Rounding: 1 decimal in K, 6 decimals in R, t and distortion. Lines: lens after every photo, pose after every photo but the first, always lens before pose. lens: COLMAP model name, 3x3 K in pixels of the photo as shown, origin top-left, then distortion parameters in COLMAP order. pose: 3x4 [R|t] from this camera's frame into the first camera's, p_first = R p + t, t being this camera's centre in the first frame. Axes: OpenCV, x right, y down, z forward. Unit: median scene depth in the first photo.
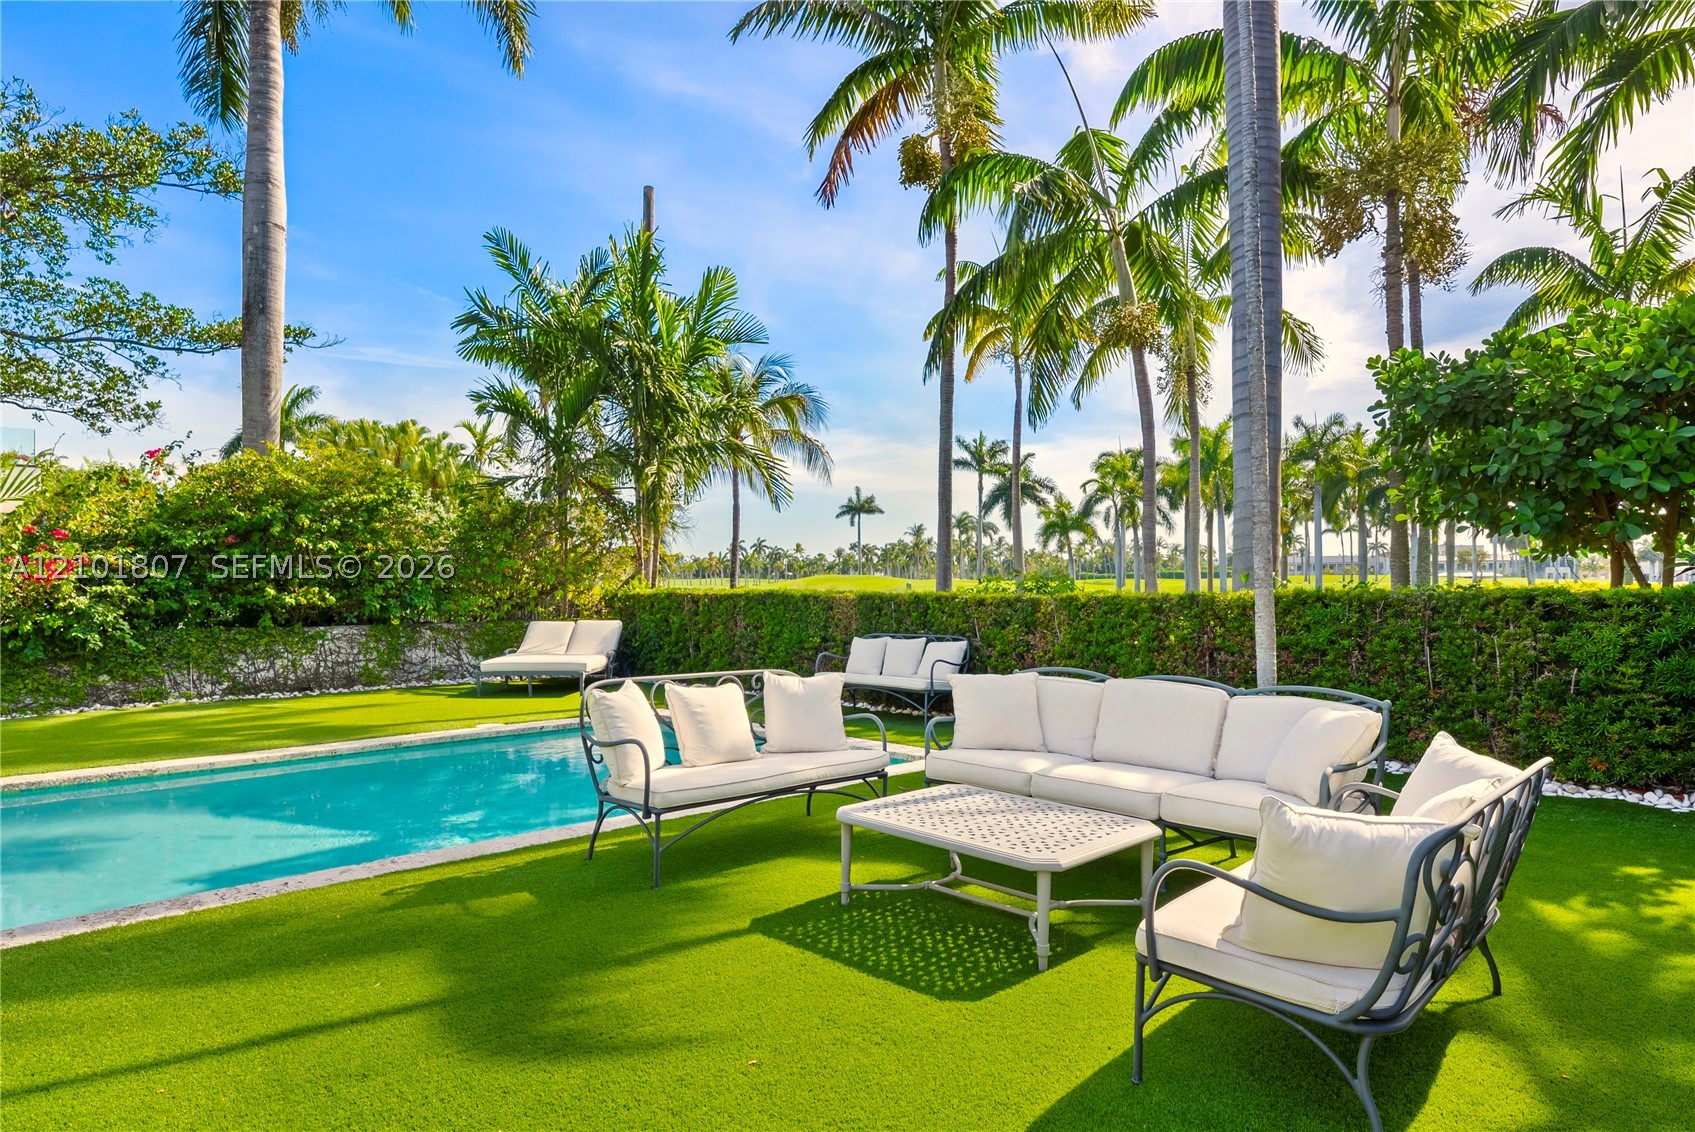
lens RADIAL K [[1016.8, 0, 847.5], [0, 1016.8, 569.7], [0, 0, 1]] dist [-0.007652, -0.002437]
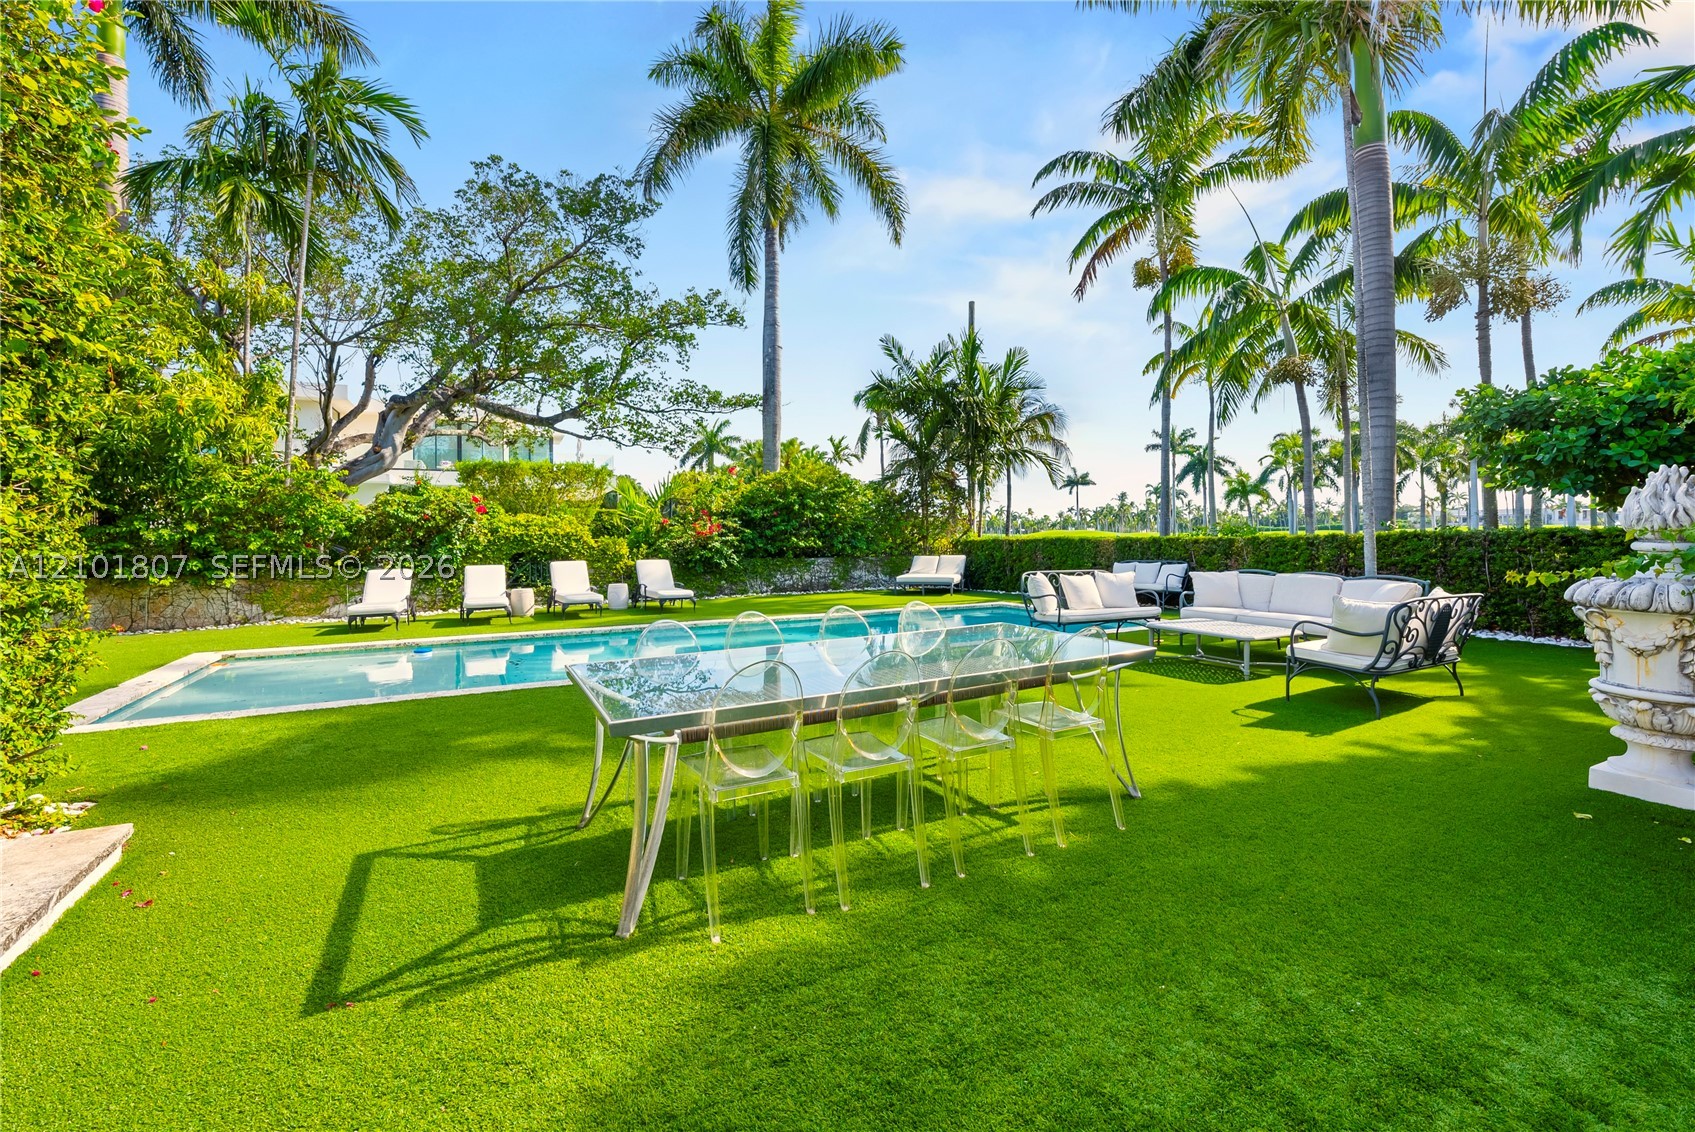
lens RADIAL K [[732.4, 0, 831.7], [0, 732.4, 533.6], [0, 0, 1]] dist [-0.004426, -0.001496]
pose [[0.954602, -0.010760, -0.297689, -0.065324], [0.012907, 0.999903, 0.005247, 0.002968], [0.297604, -0.008851, 0.954648, -0.273524]]
